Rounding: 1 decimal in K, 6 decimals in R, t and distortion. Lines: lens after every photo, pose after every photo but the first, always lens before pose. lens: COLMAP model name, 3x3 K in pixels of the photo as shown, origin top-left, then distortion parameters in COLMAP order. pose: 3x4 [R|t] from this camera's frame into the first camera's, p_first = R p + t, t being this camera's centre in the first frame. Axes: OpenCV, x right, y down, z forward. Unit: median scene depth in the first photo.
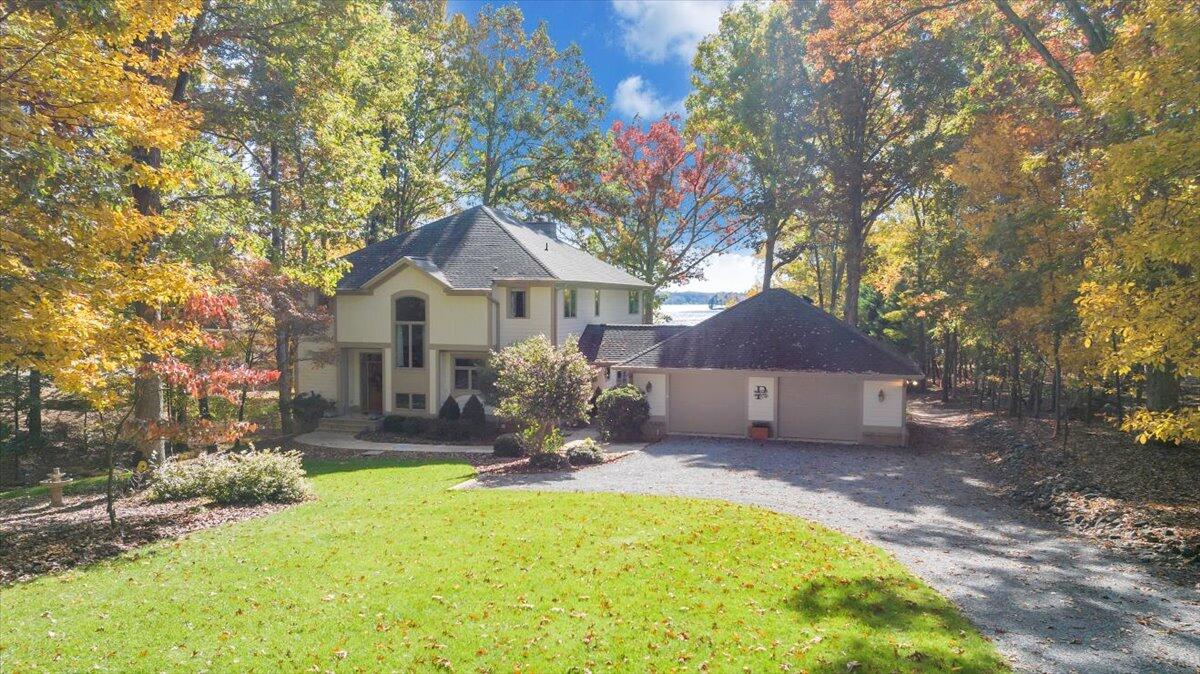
lens RADIAL K [[795.0, 0, 601.1], [0, 795.0, 339.3], [0, 0, 1]] dist [-0.002326, -0.004214]
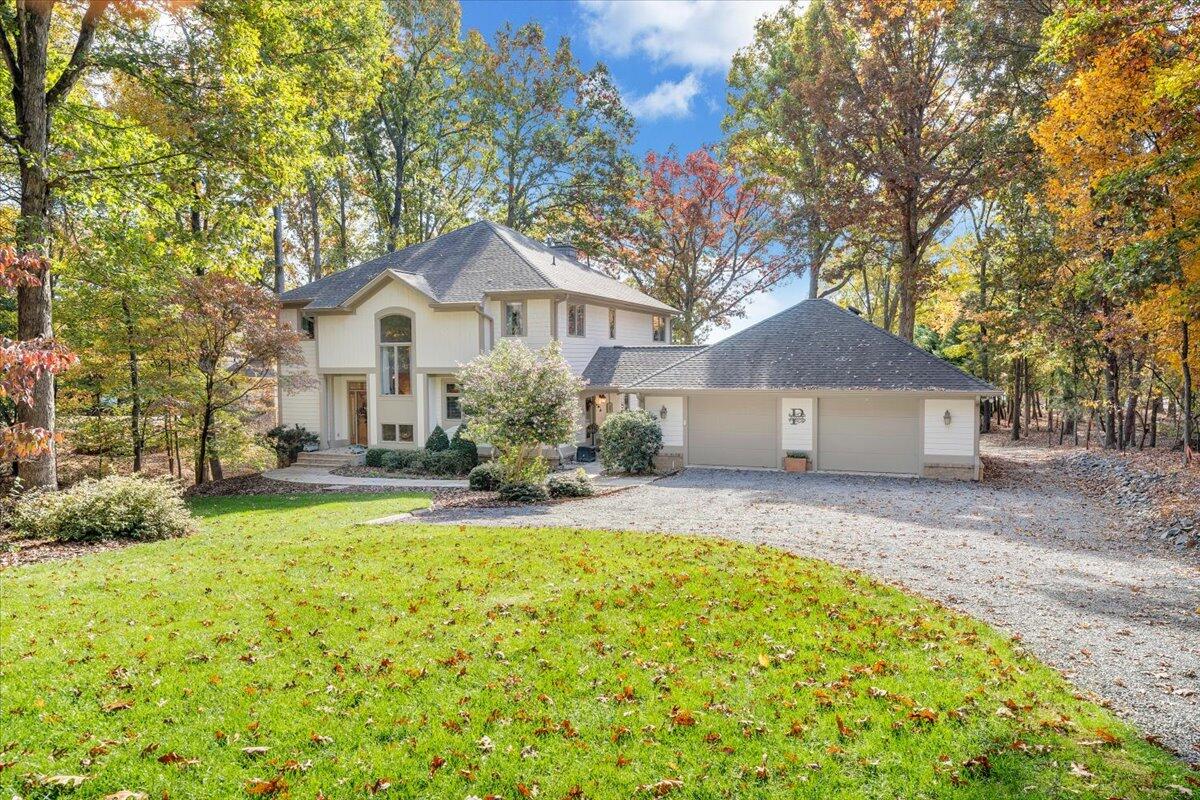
lens RADIAL K [[755.9, 0, 599.3], [0, 755.9, 395.2], [0, 0, 1]] dist [0.006214, 0.002756]
pose [[0.996920, -0.008805, -0.077932, 0.054309], [0.008494, 0.999955, -0.004325, 0.044154], [0.077967, 0.003649, 0.996949, 0.187132]]
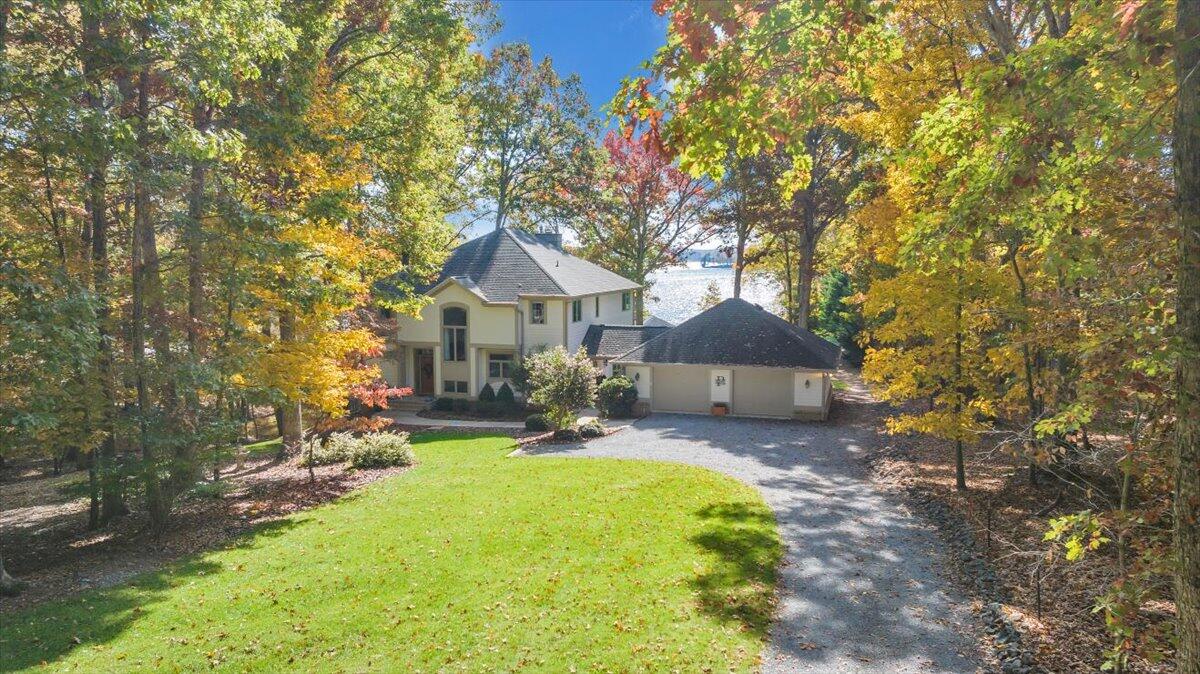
lens RADIAL K [[795.0, 0, 599.8], [0, 795.0, 337.5], [0, 0, 1]] dist [-0.002326, -0.004214]
pose [[0.999960, -0.006254, 0.006394, -0.010940], [0.005912, 0.998621, 0.052173, -0.074375], [-0.006712, -0.052134, 0.998618, -0.325023]]
